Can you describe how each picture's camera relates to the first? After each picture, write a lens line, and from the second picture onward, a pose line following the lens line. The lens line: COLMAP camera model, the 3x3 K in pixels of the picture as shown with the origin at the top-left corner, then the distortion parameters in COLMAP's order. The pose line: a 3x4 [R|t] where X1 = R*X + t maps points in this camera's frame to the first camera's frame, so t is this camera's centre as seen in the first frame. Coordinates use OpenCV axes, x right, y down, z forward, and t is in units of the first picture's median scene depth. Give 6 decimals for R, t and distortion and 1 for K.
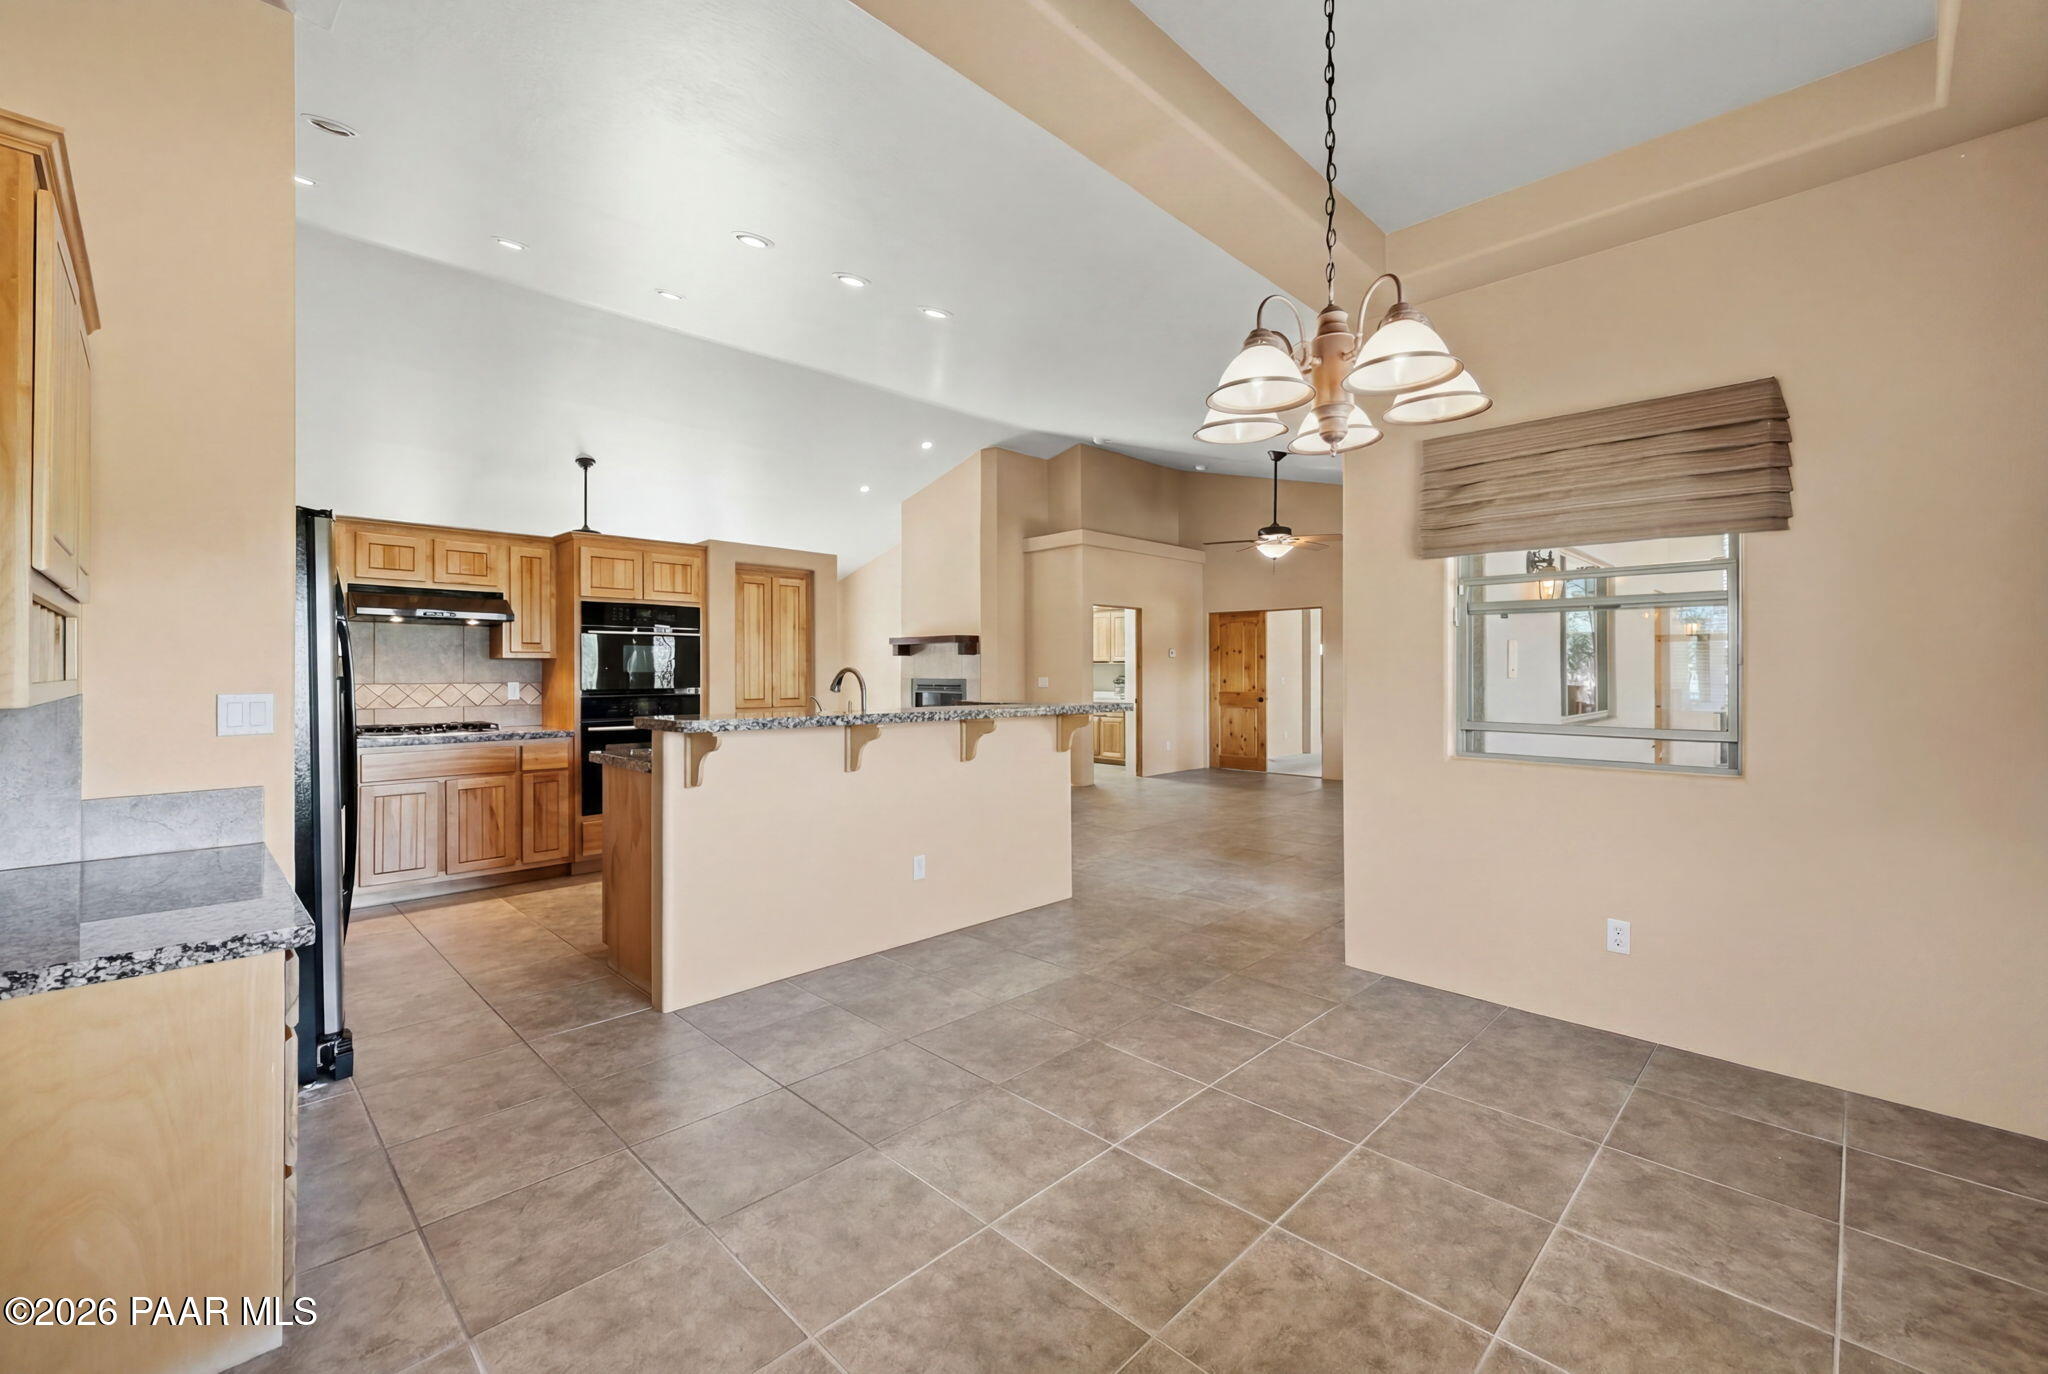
lens RADIAL K [[840.5, 0, 1020.4], [0, 840.5, 671.1], [0, 0, 1]] dist [-0.001087, 0.000182]
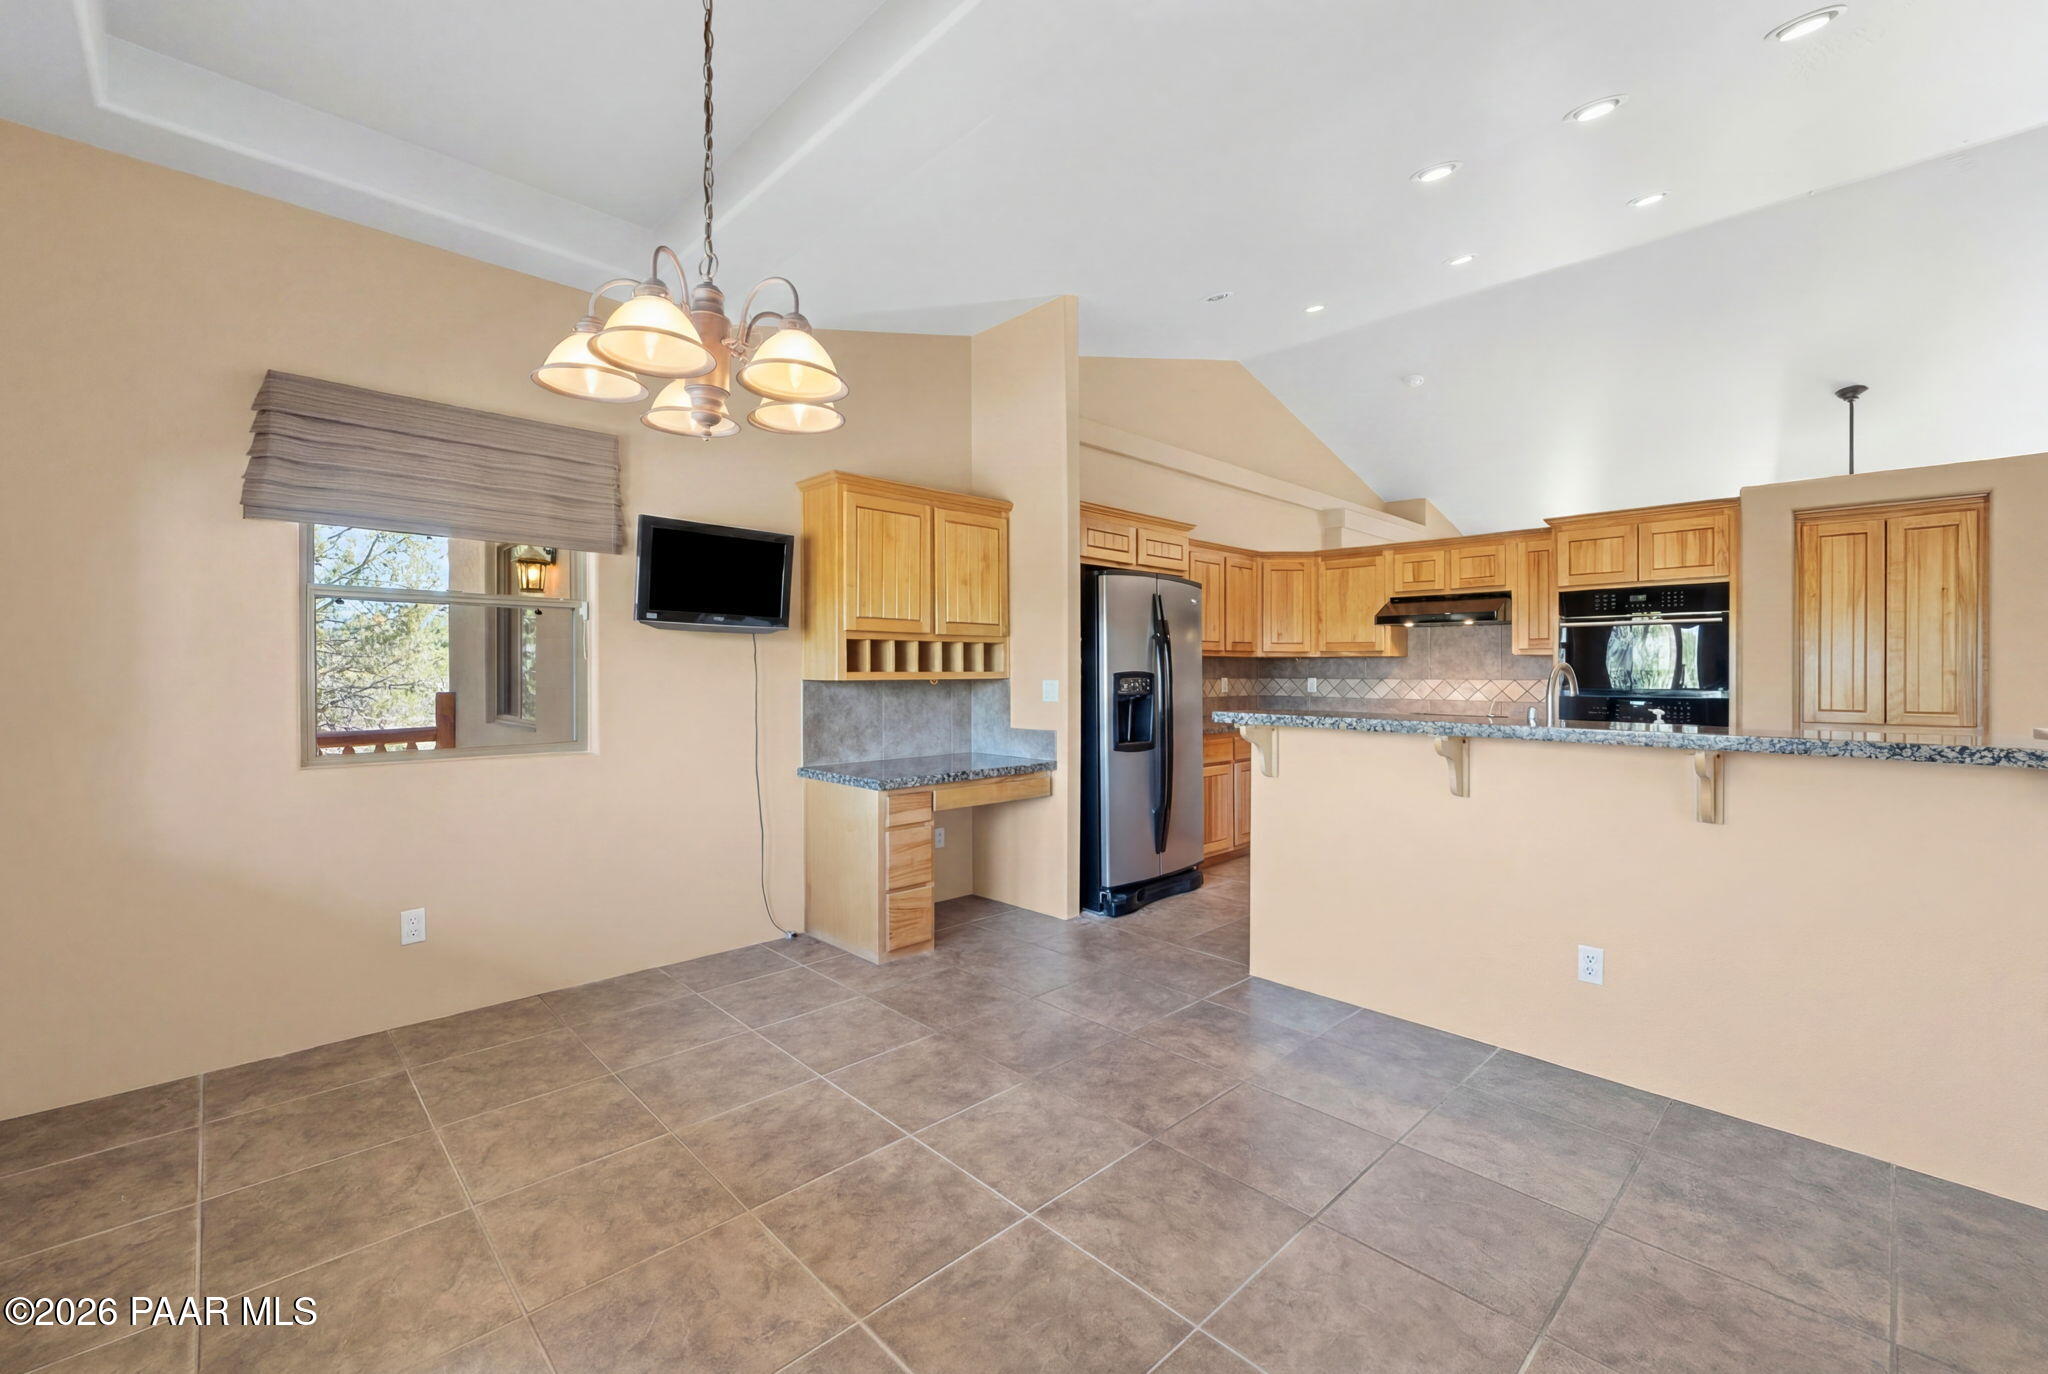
lens RADIAL K [[840.5, 0, 1020.4], [0, 840.5, 671.1], [0, 0, 1]] dist [-0.001087, 0.000182]
pose [[-0.021308, 0.001223, -0.999772, 0.395638], [0.000974, 0.999999, 0.001202, 0.001940], [0.999772, -0.000948, -0.021310, 0.409661]]
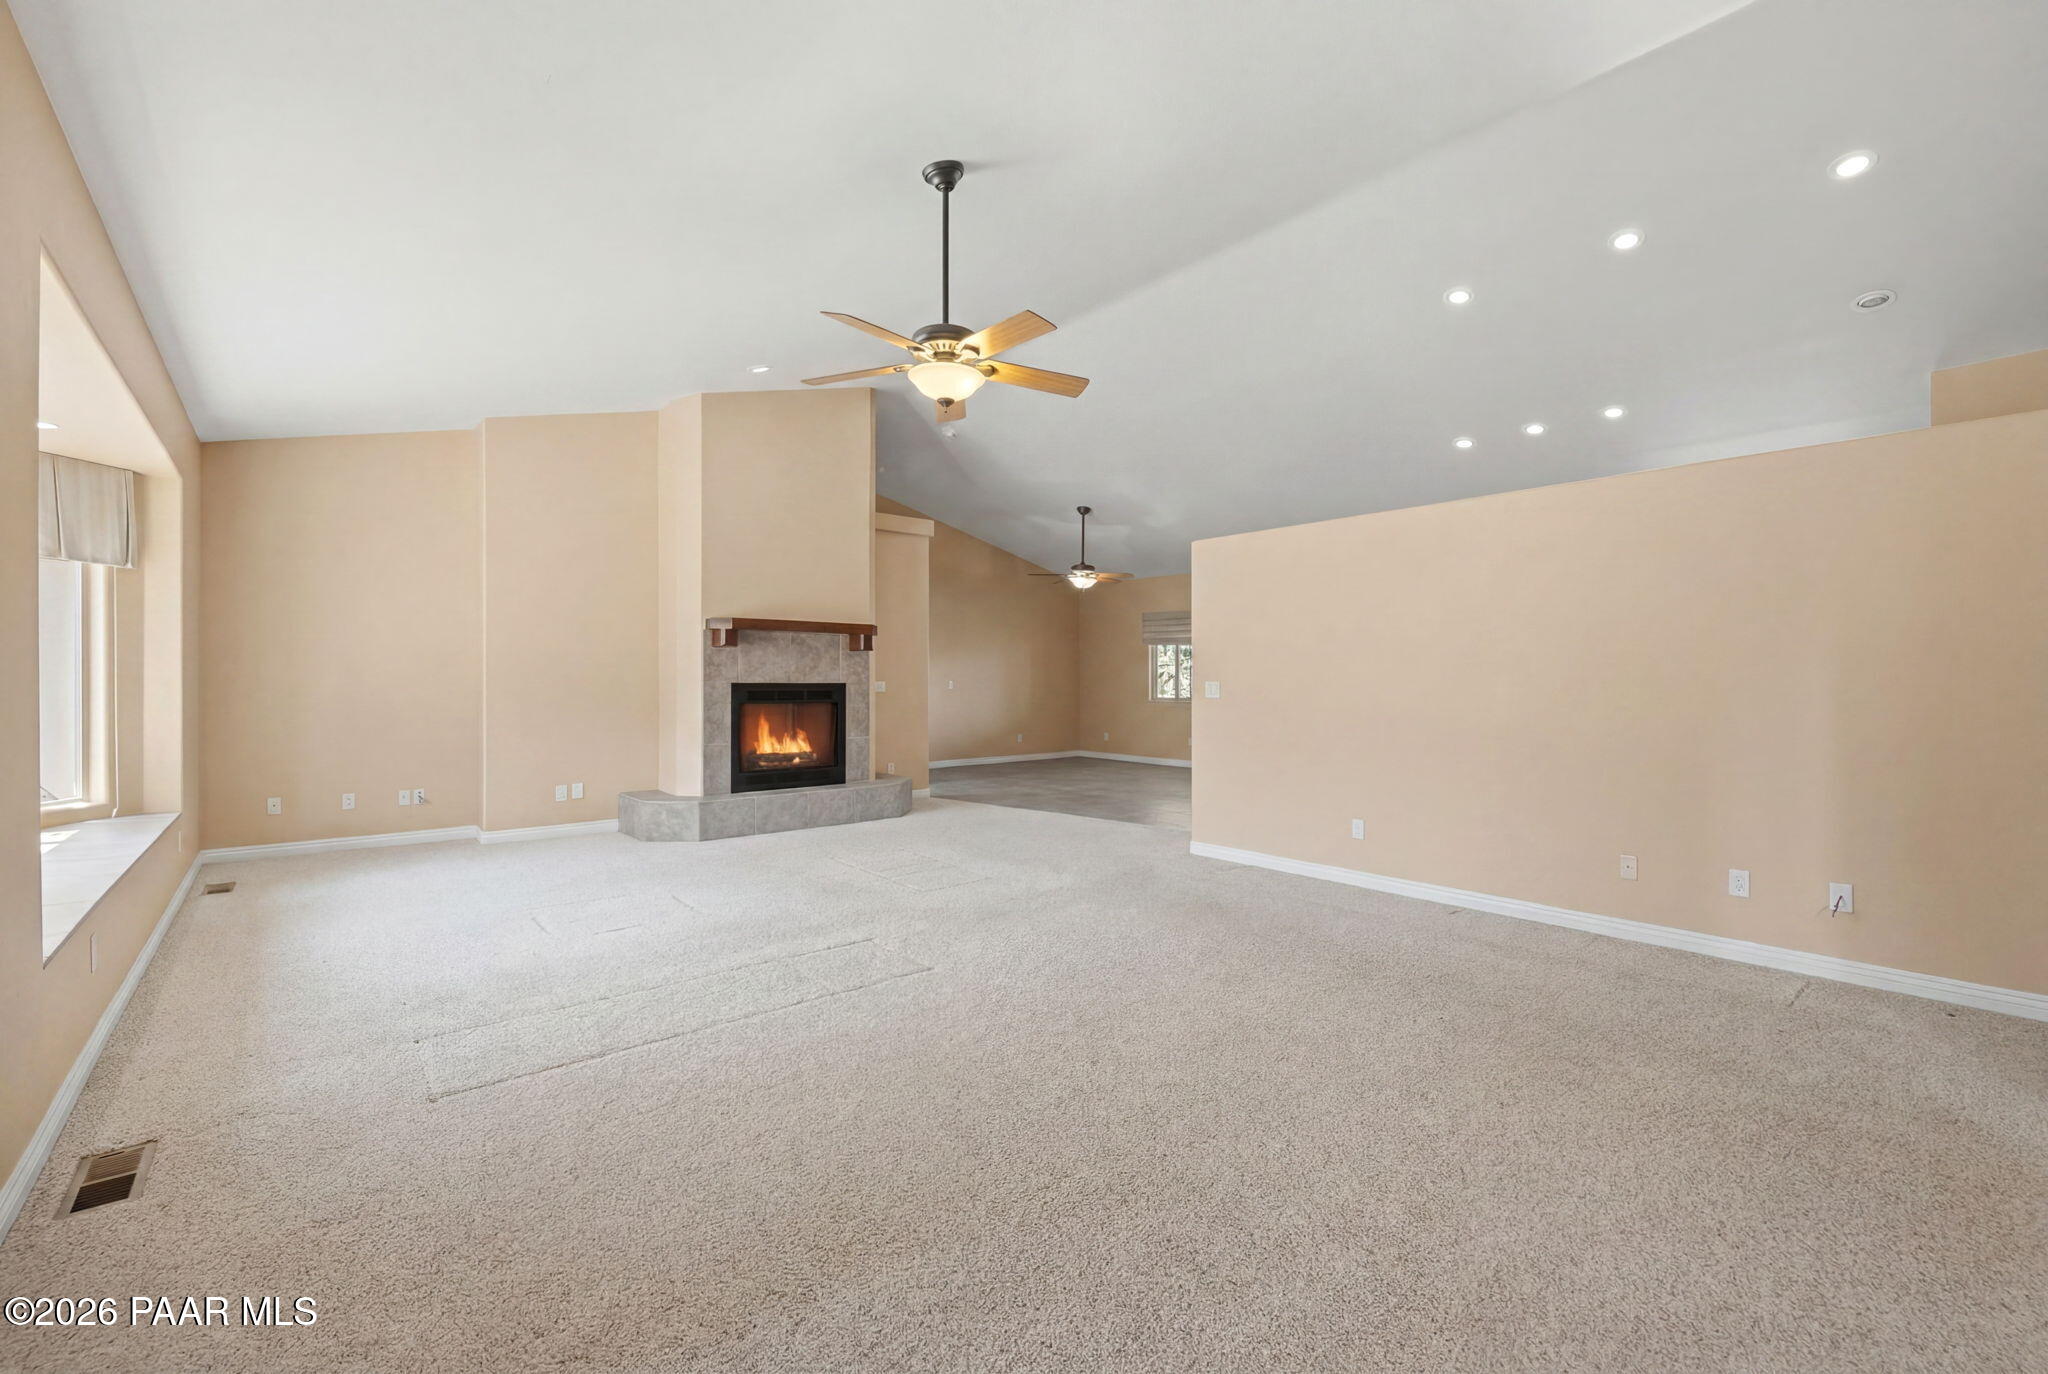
lens RADIAL K [[840.5, 0, 1020.4], [0, 840.5, 671.1], [0, 0, 1]] dist [-0.001087, 0.000182]
pose [[0.074950, 0.012103, 0.997114, -1.442048], [-0.002587, 0.999925, -0.011942, 0.014317], [-0.997184, -0.001684, 0.074976, 1.432919]]
